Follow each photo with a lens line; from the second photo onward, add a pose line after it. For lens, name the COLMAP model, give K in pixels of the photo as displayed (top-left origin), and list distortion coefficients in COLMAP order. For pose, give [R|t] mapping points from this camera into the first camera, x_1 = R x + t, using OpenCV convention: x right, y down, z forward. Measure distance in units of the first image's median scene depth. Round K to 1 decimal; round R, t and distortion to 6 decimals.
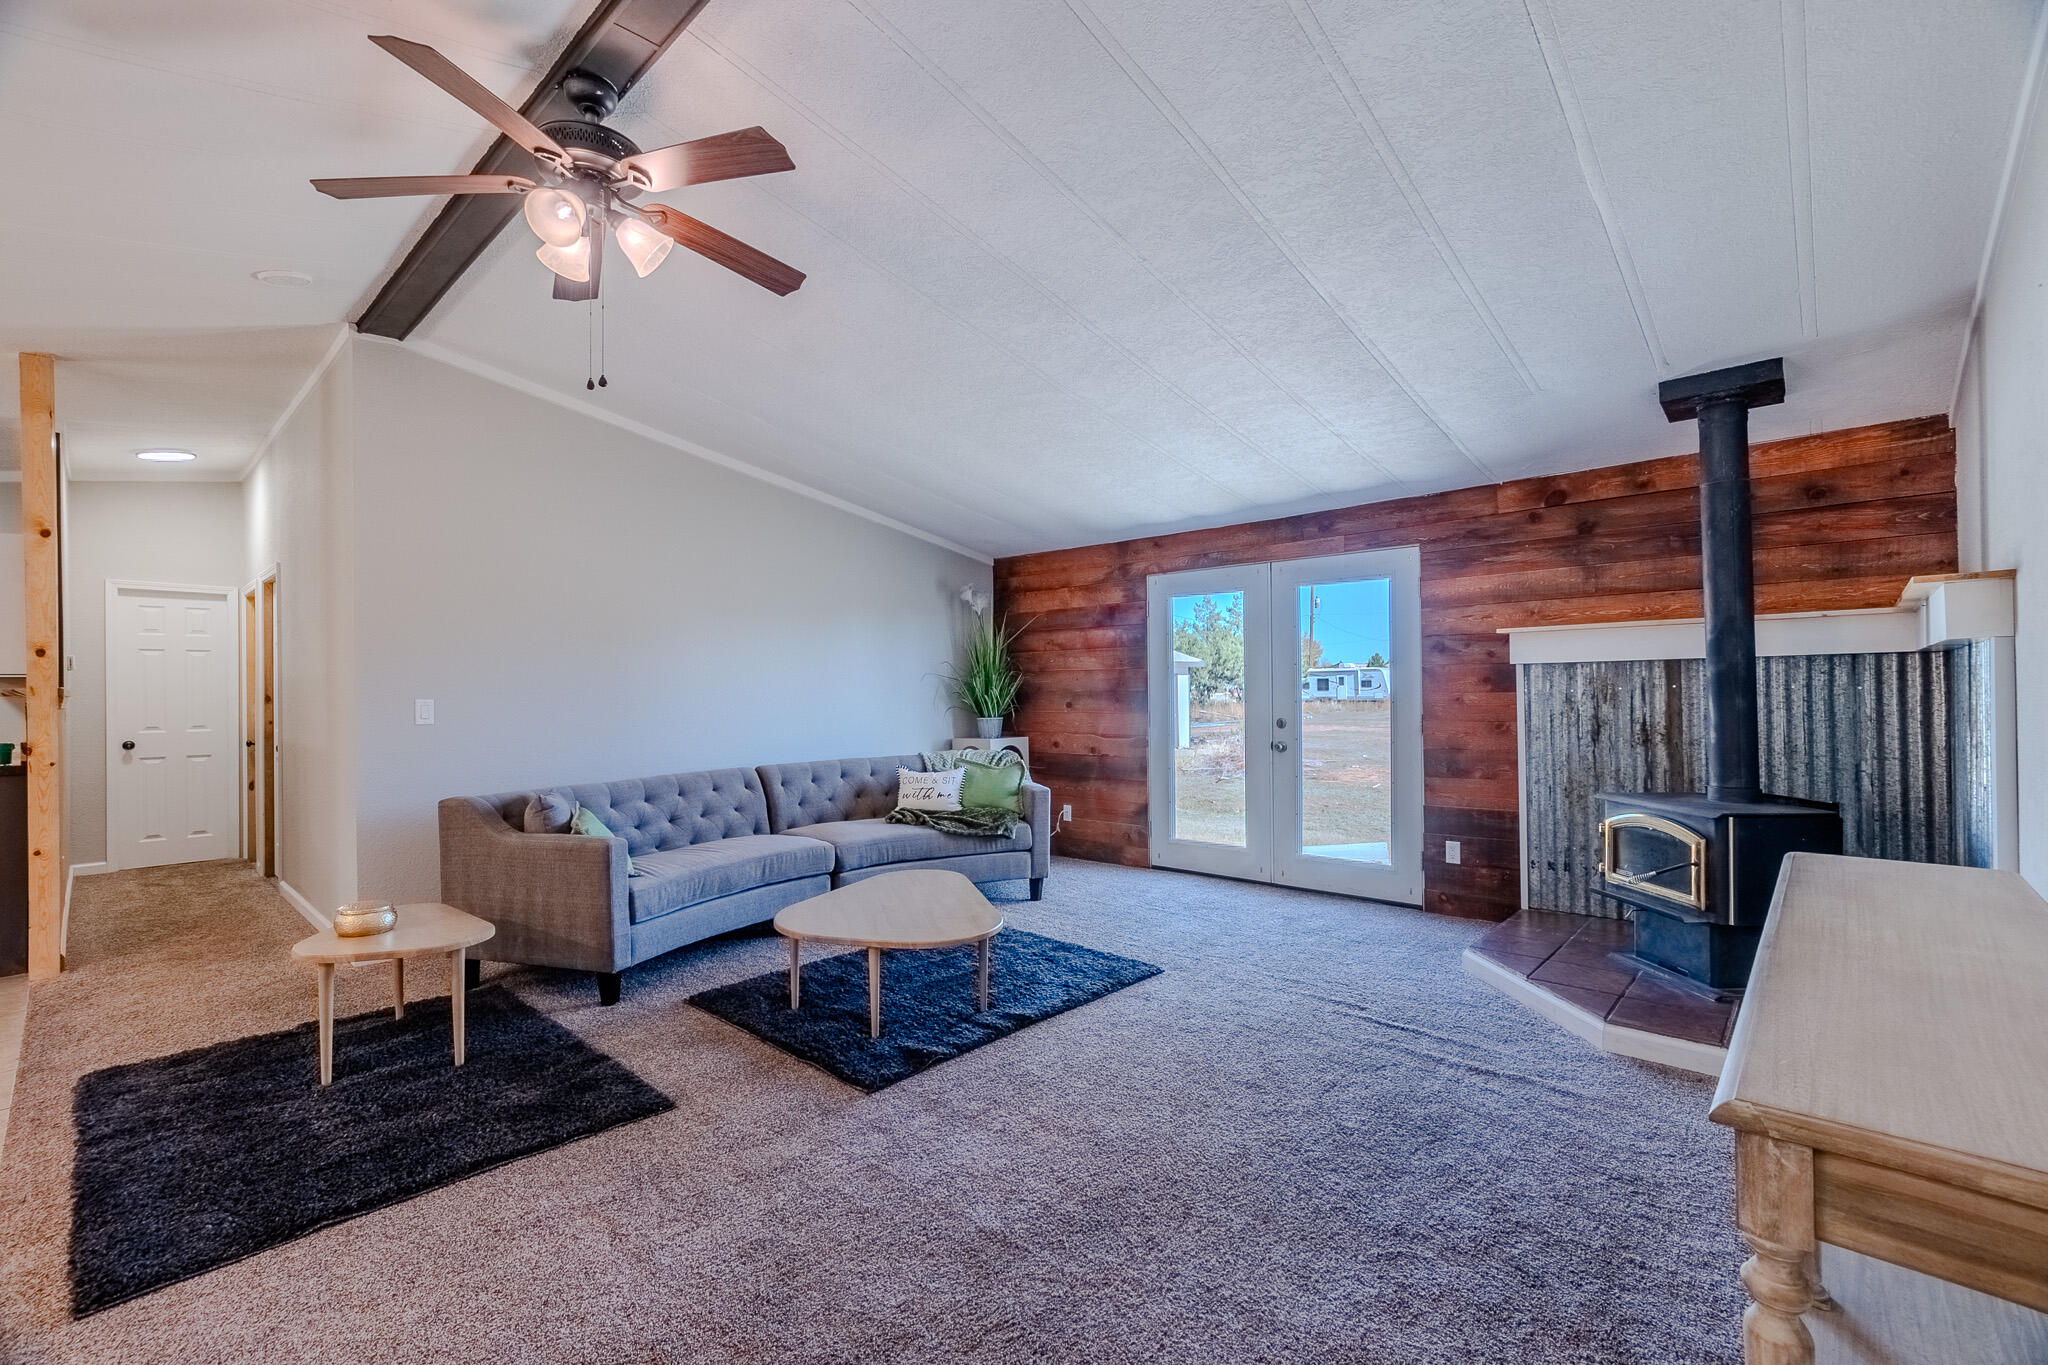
lens RADIAL K [[888.7, 0, 1024.0], [0, 888.7, 682.5], [0, 0, 1]] dist [-0.000631, 0.000319]
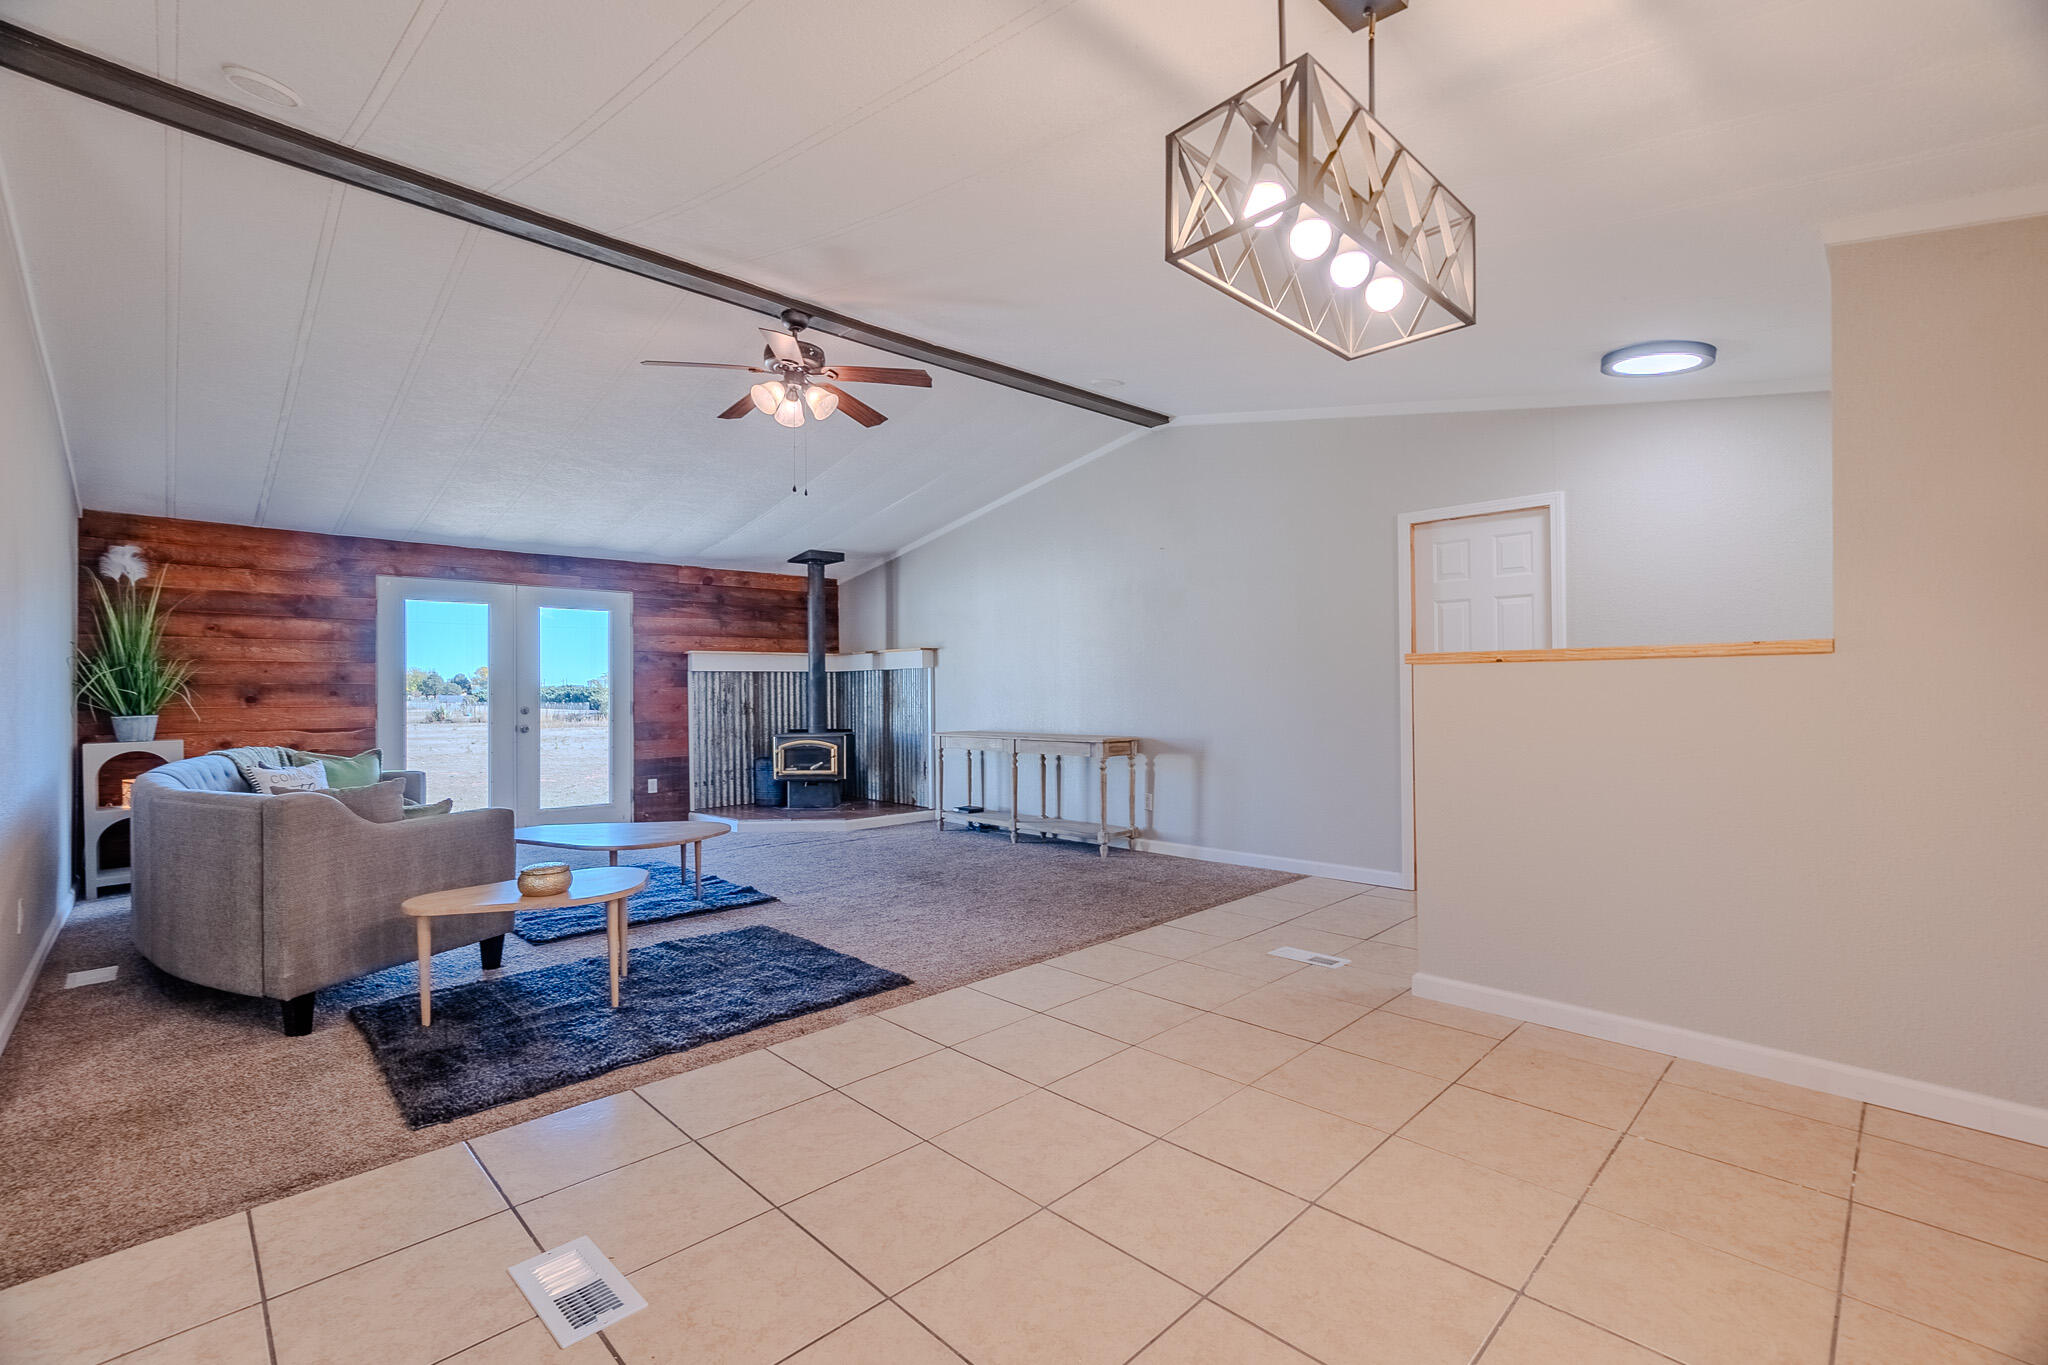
lens RADIAL K [[888.7, 0, 1024.0], [0, 888.7, 682.5], [0, 0, 1]] dist [-0.000631, 0.000319]
pose [[0.066737, 0.018974, 0.997590, -1.113437], [-0.002354, 0.999819, -0.018859, 0.032170], [-0.997768, -0.001090, 0.066769, 0.220538]]
